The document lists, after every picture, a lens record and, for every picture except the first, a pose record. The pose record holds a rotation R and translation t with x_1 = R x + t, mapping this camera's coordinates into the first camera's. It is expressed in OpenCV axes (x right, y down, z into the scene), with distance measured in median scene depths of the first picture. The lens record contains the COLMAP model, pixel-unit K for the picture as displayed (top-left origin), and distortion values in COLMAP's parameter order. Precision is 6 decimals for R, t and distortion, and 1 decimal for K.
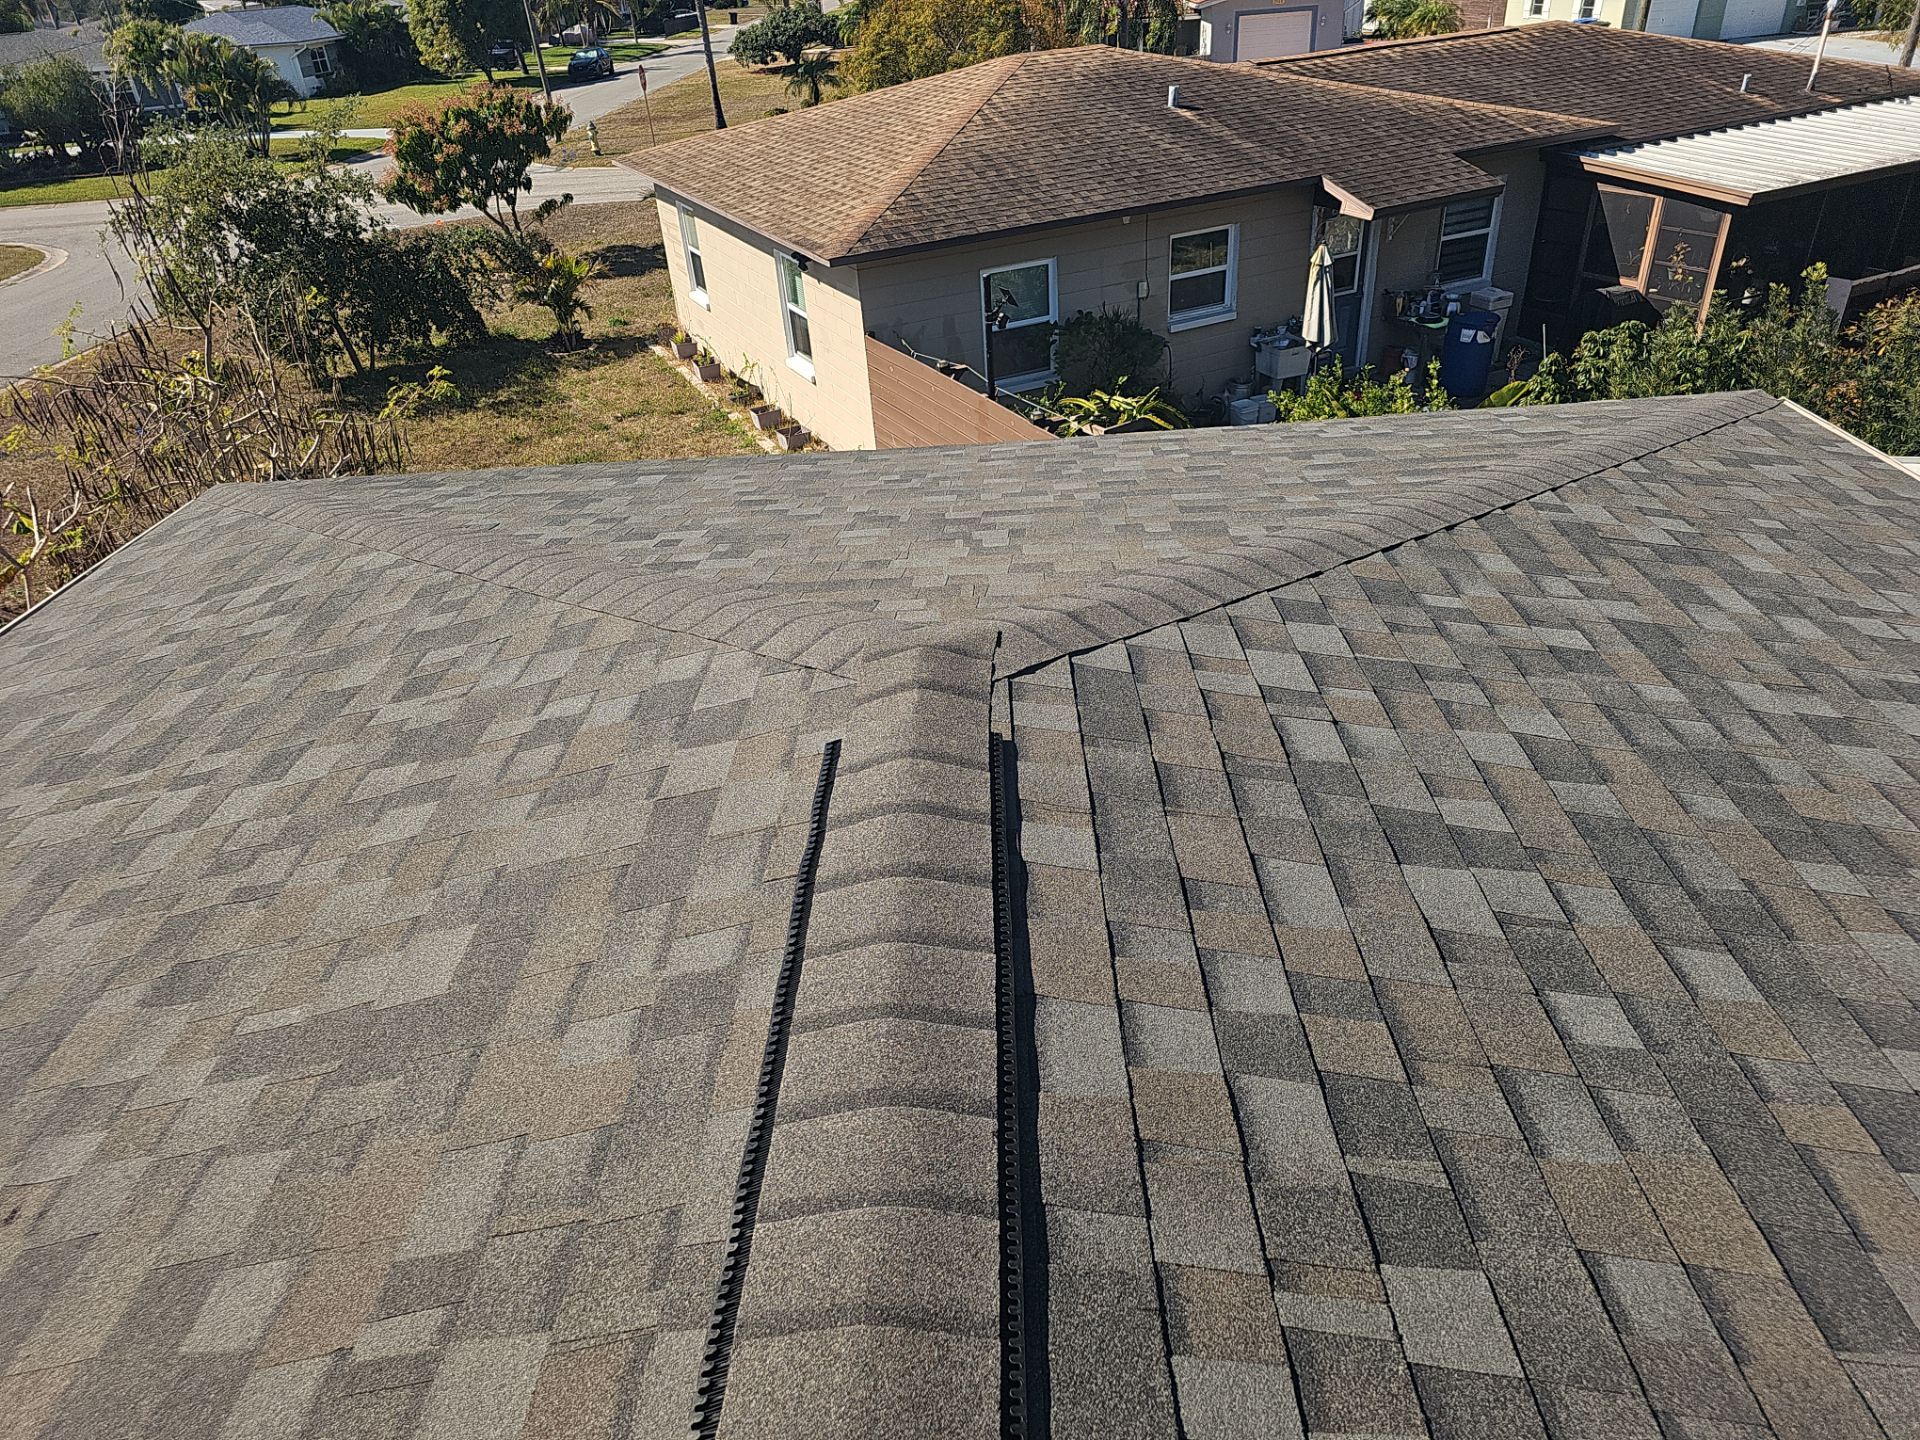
lens RADIAL K [[1276.6, 0, 970.8], [0, 1276.6, 722.0], [0, 0, 1]] dist [0.047834, -0.034582]
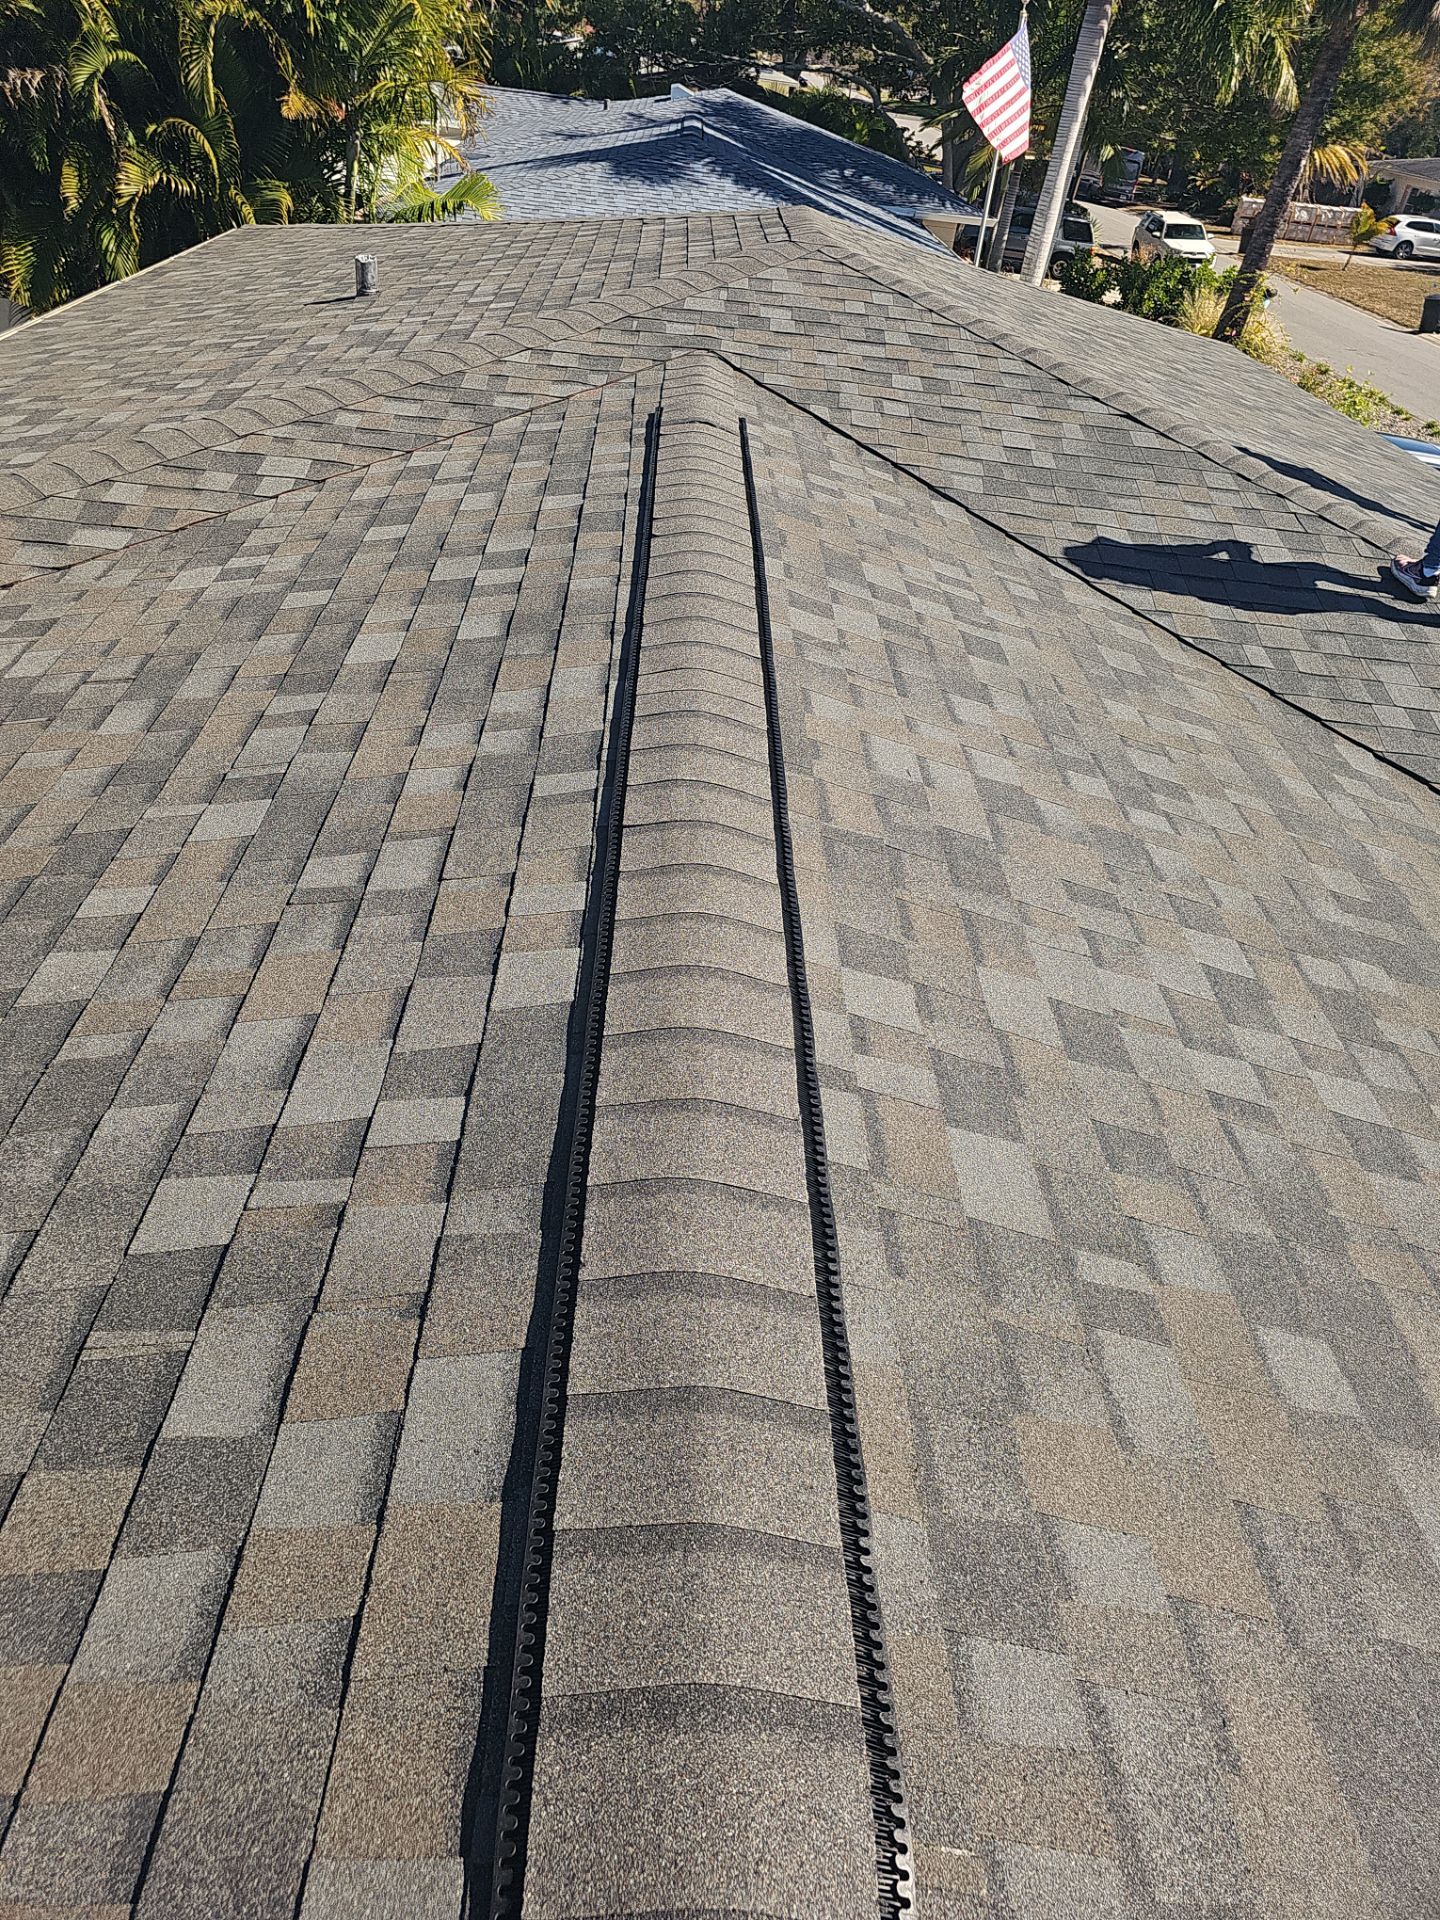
lens RADIAL K [[1276.6, 0, 720.0], [0, 1276.6, 960.0], [0, 0, 1]] dist [0.047834, -0.034582]
pose [[-0.994081, -0.073528, -0.079981, 0.009010], [-0.102439, 0.389132, 0.915468, -0.646849], [-0.036189, 0.918243, -0.394361, 1.105090]]
